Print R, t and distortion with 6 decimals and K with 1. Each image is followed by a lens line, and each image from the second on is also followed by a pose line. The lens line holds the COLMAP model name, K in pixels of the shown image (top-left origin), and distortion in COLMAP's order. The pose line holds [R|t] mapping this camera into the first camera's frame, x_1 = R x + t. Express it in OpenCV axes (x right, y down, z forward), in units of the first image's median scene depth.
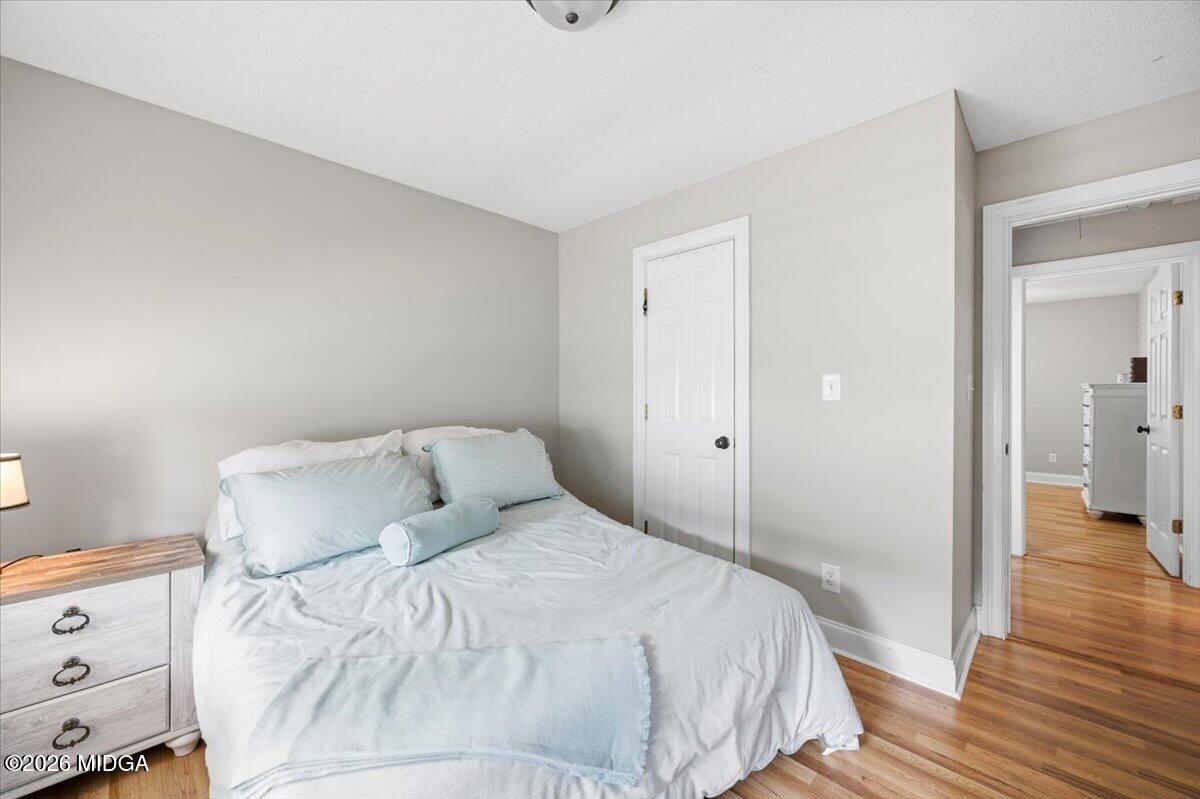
lens RADIAL K [[462.8, 0, 596.0], [0, 462.8, 393.8], [0, 0, 1]] dist [-0.000780, -0.000173]
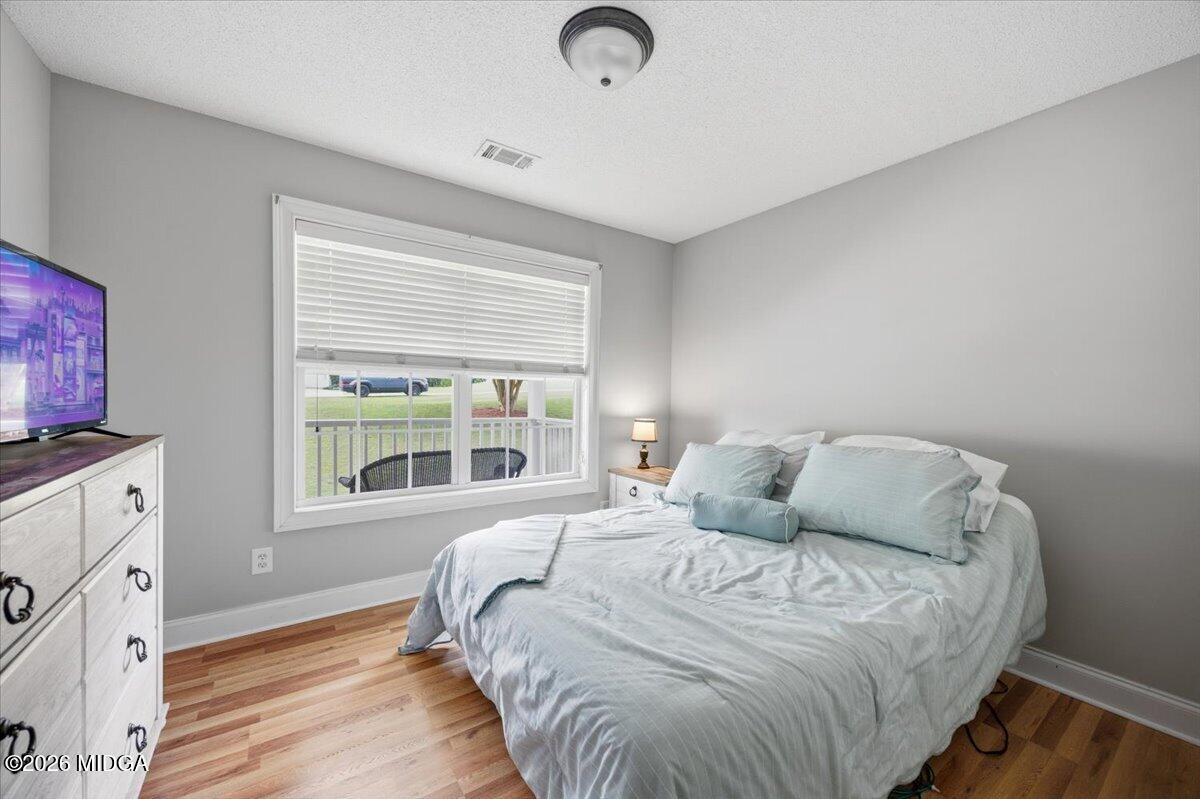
lens RADIAL K [[462.8, 0, 596.3], [0, 462.8, 398.9], [0, 0, 1]] dist [-0.000780, -0.000173]
pose [[-0.178092, 0.004979, -0.984001, 0.927867], [-0.019138, 0.999781, 0.008523, 0.009727], [0.983828, 0.020350, -0.177957, 0.966700]]
